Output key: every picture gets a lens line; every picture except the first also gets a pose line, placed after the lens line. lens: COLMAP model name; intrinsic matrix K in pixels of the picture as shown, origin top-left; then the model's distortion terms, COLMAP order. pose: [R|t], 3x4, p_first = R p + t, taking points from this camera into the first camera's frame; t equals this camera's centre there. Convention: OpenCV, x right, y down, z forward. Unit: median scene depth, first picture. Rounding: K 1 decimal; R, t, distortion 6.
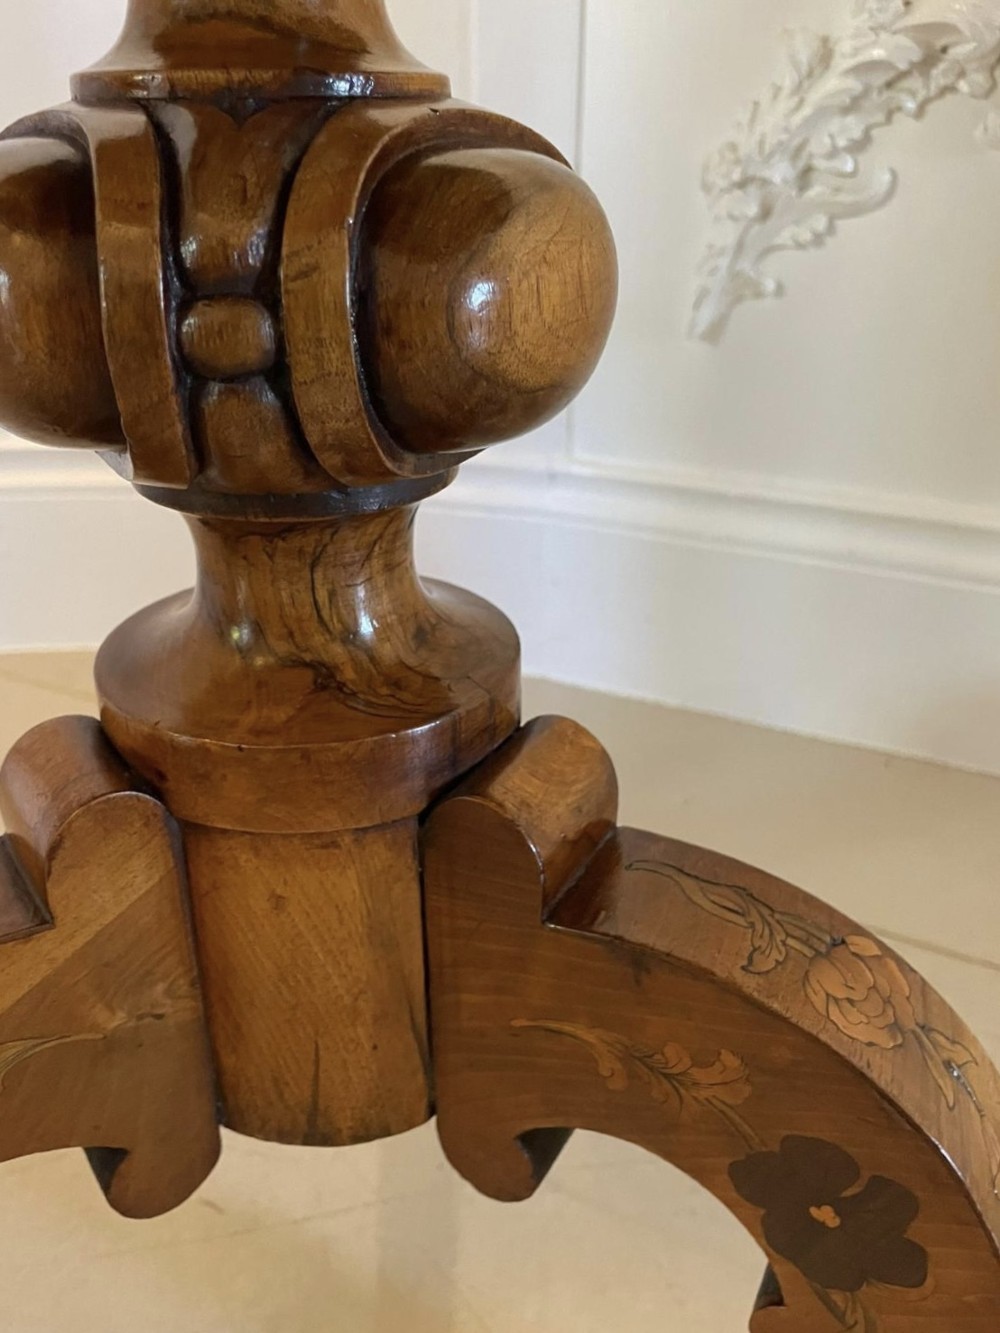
lens RADIAL K [[1111.0, 0, 497.3], [0, 1111.0, 679.8], [0, 0, 1]] dist [0.049532, -0.077531]
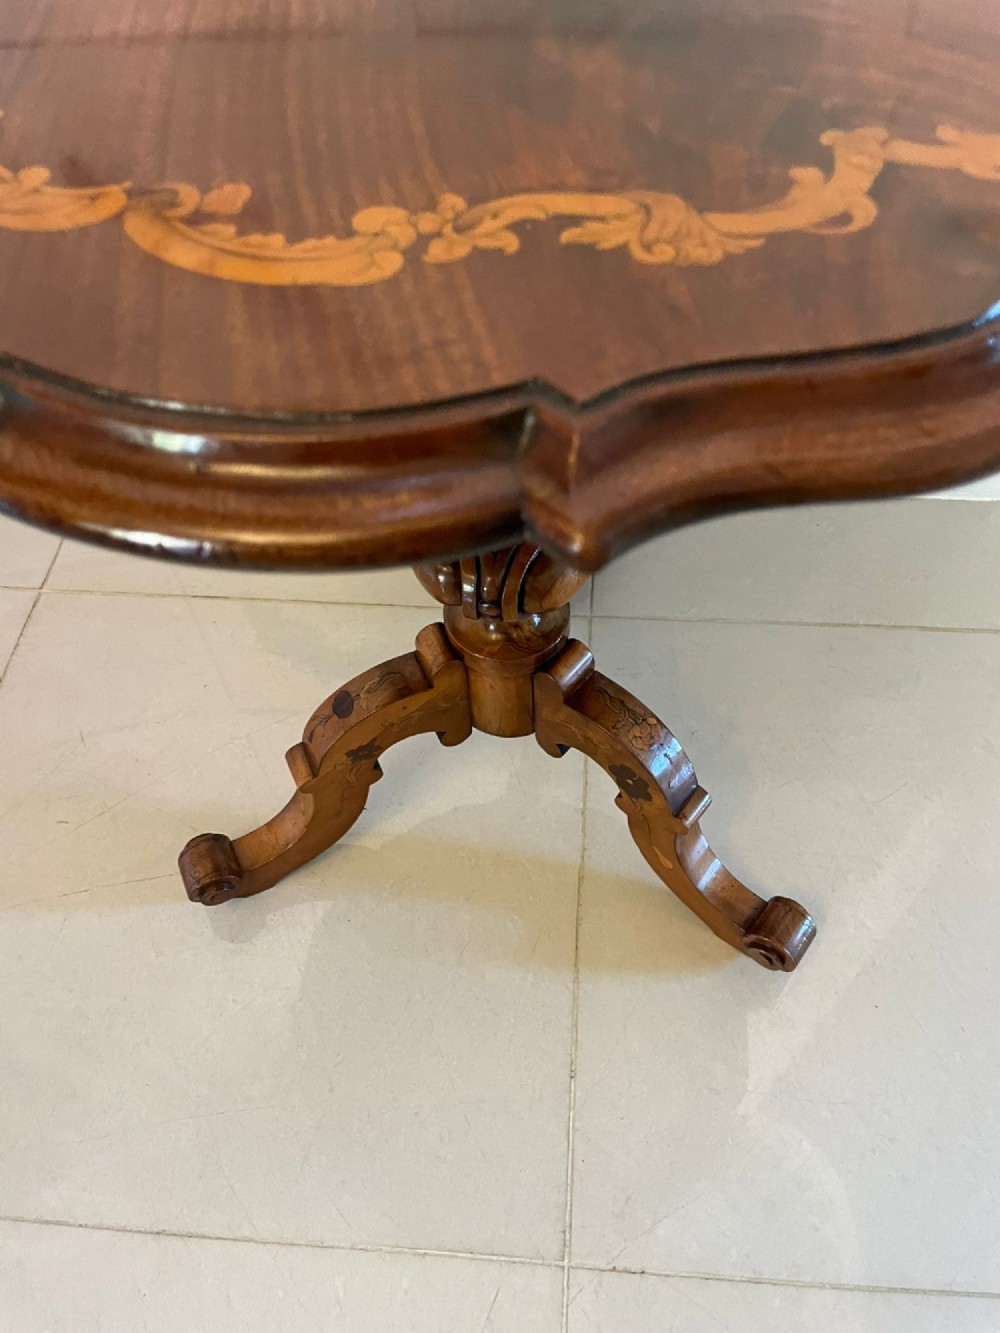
lens RADIAL K [[1013.4, 0, 514.4], [0, 1013.4, 675.9], [0, 0, 1]] dist [0.087502, -0.127655]
pose [[0.983102, 0.136531, -0.121943, 0.268969], [-0.061379, 0.873424, 0.483077, -1.425400], [0.172463, -0.467429, 0.867045, -1.820622]]
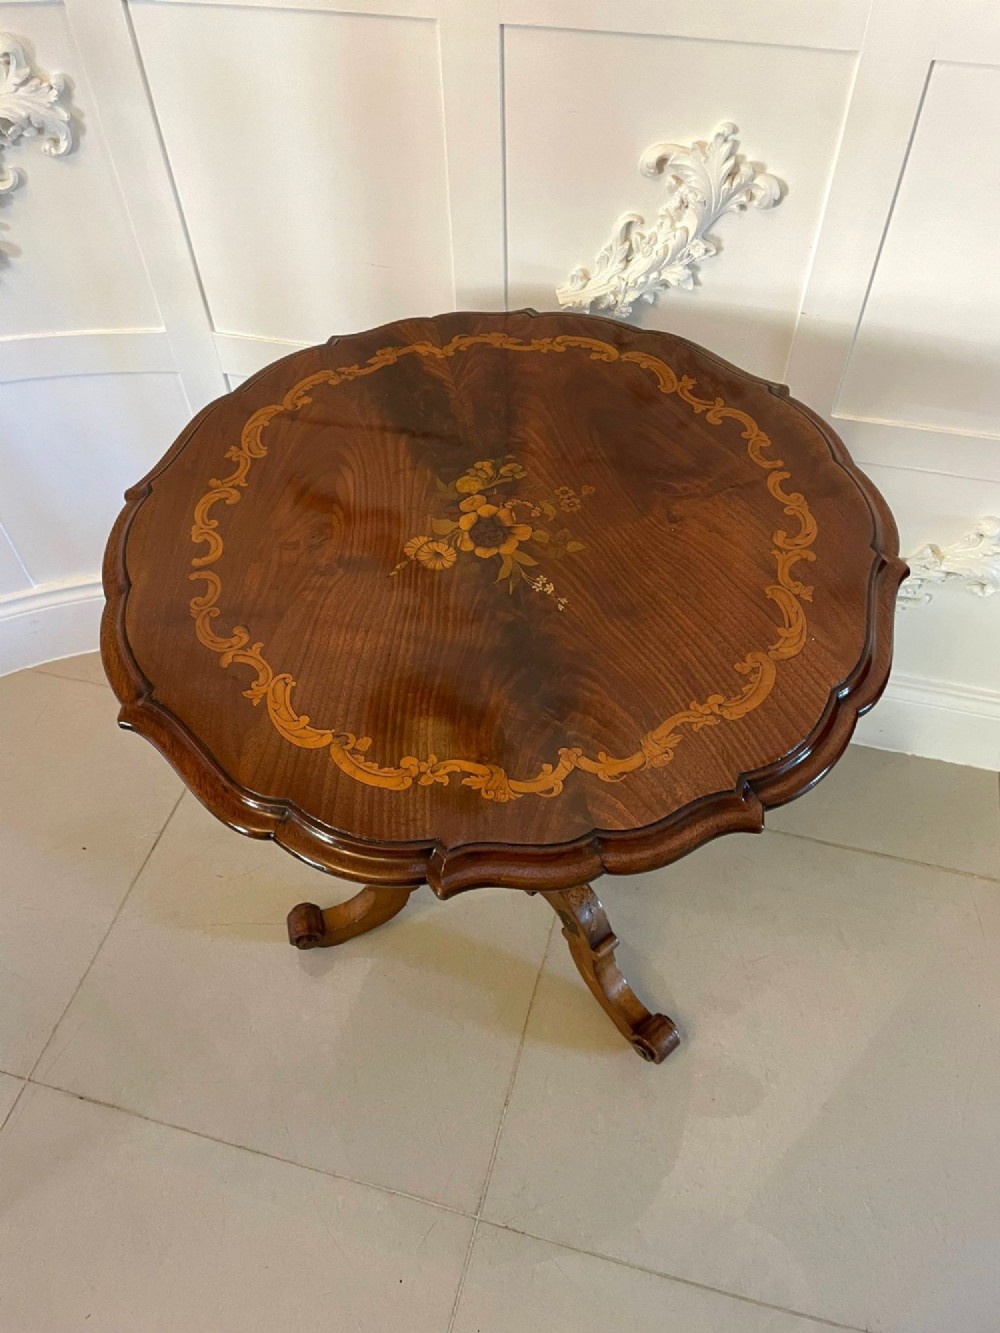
lens RADIAL K [[1013.4, 0, 494.9], [0, 1013.4, 662.0], [0, 0, 1]] dist [0.087502, -0.127655]
pose [[0.928817, 0.270356, -0.253388, 0.907152], [-0.141266, 0.890560, 0.432373, -2.981219], [0.342552, -0.365800, 0.865360, -3.256969]]
